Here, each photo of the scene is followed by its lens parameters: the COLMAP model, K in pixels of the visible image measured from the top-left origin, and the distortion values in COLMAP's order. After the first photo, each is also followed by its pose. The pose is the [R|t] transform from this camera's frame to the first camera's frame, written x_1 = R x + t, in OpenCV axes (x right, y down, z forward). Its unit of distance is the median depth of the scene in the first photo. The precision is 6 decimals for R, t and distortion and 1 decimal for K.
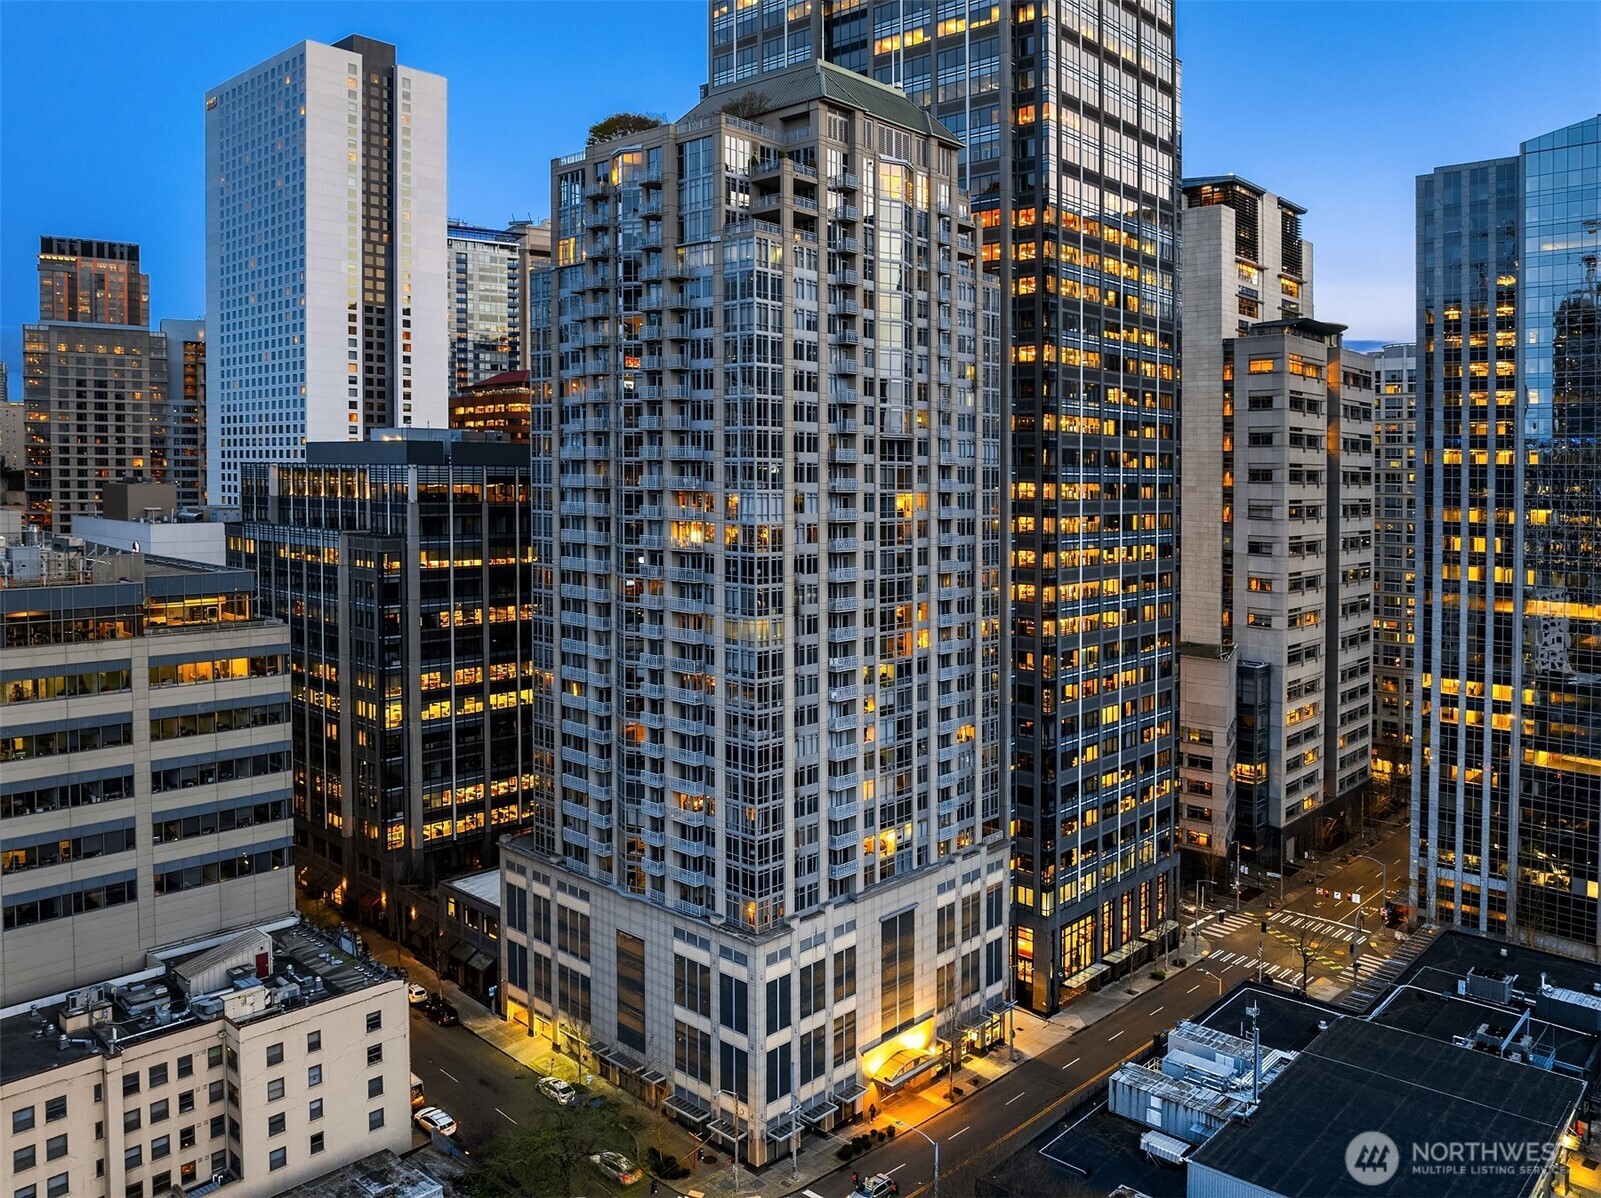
lens RADIAL K [[1214.6, 0, 800.8], [0, 1214.6, 507.7], [0, 0, 1]] dist [-0.026352, 0.004244]
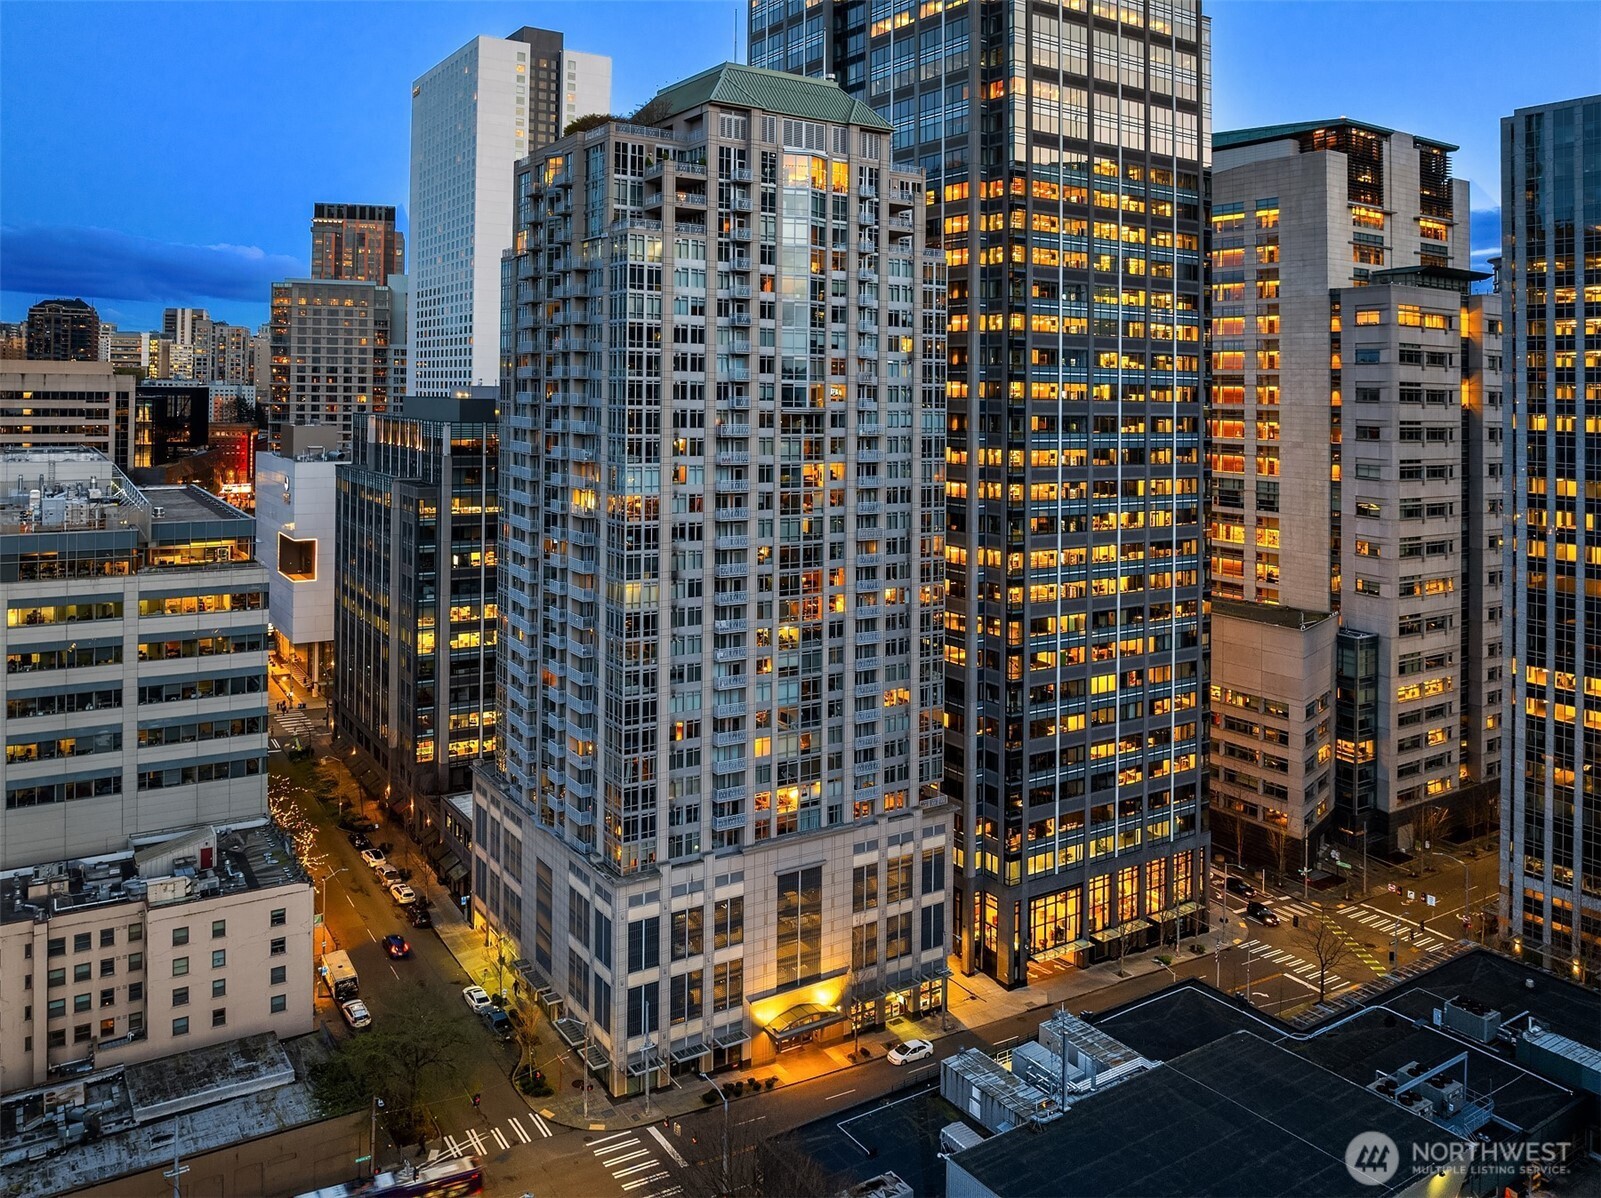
lens RADIAL K [[1182.2, 0, 802.2], [0, 1182.2, 384.2], [0, 0, 1]] dist [-0.009032, -0.010454]
pose [[0.970563, 0.008443, -0.240699, 0.291677], [-0.017668, 0.999188, -0.036197, -0.039736], [0.240198, 0.039384, 0.969925, 0.001629]]
